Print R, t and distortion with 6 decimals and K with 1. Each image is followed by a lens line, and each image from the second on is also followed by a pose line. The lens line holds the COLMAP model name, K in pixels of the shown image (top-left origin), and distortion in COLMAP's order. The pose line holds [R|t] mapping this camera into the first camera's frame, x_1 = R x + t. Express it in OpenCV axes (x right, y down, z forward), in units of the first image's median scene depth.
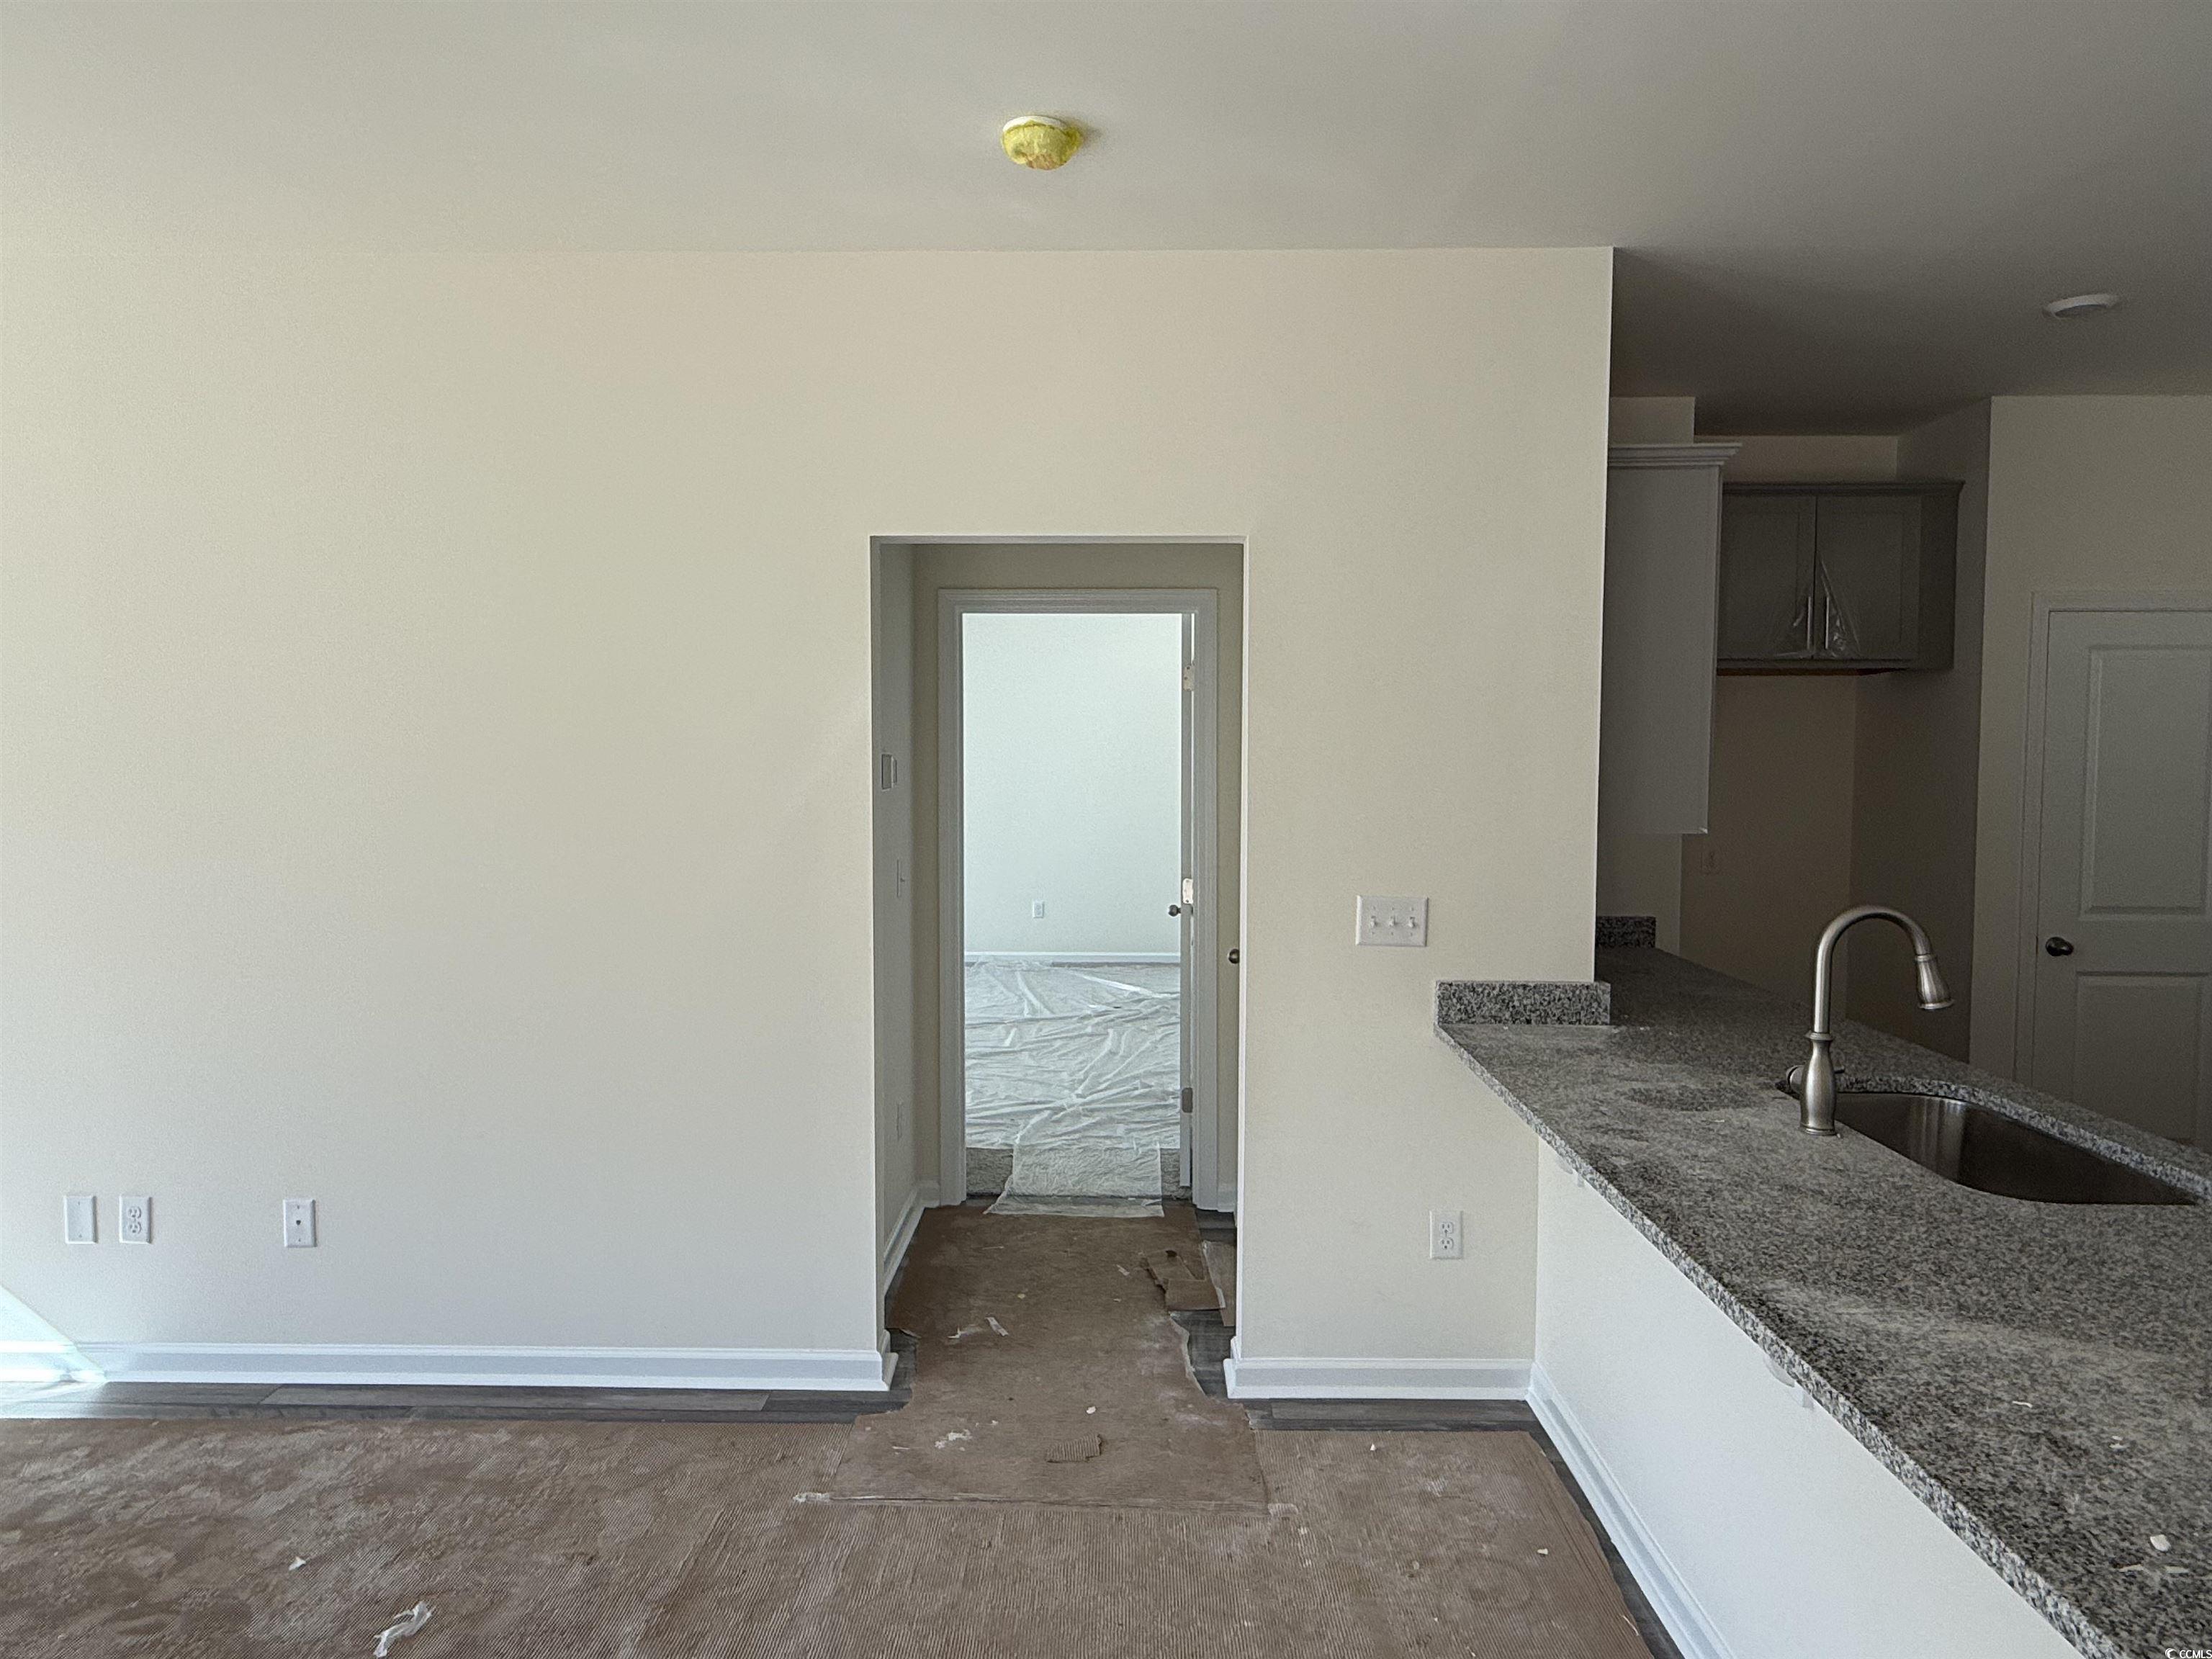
lens RADIAL K [[1329.4, 0, 1107.9], [0, 1329.4, 833.2], [0, 0, 1]] dist [0.003064, -0.001572]
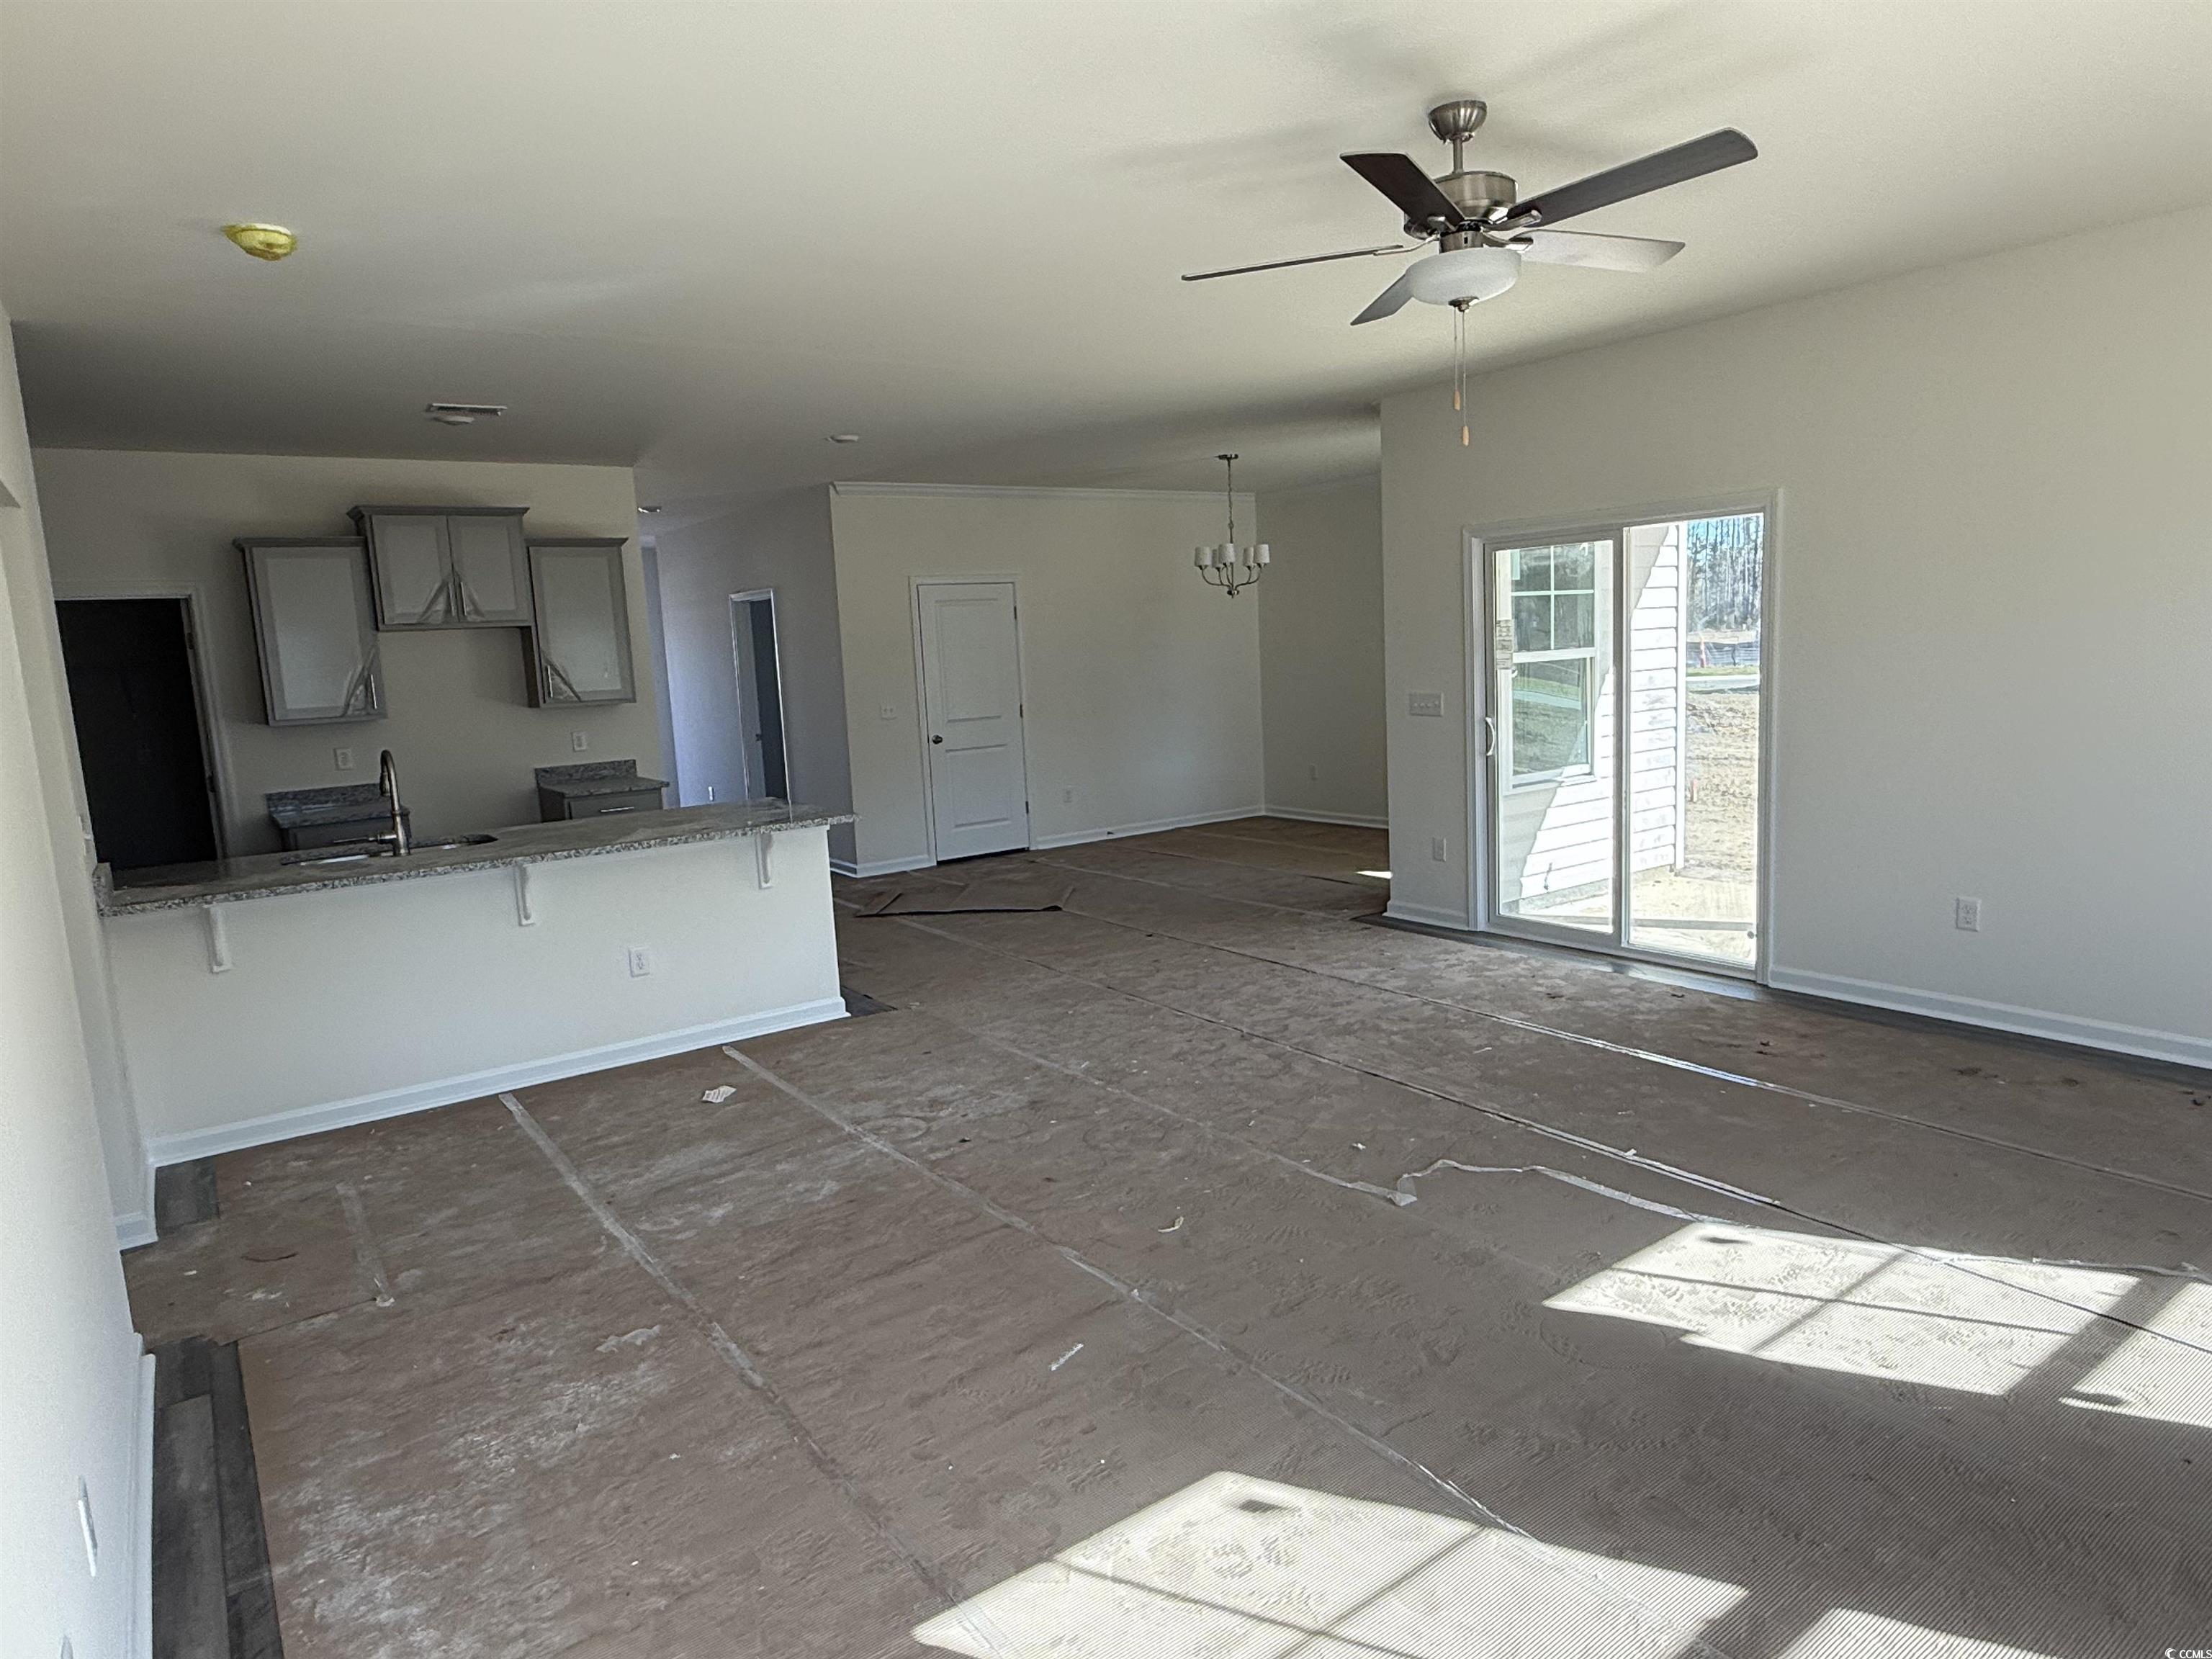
lens RADIAL K [[1329.4, 0, 1100.2], [0, 1329.4, 832.3], [0, 0, 1]] dist [0.003064, -0.001572]
pose [[-0.591807, -0.090319, 0.801004, -1.342852], [0.094090, 0.979170, 0.179925, -0.070624], [-0.800569, 0.181847, -0.570982, 0.944685]]
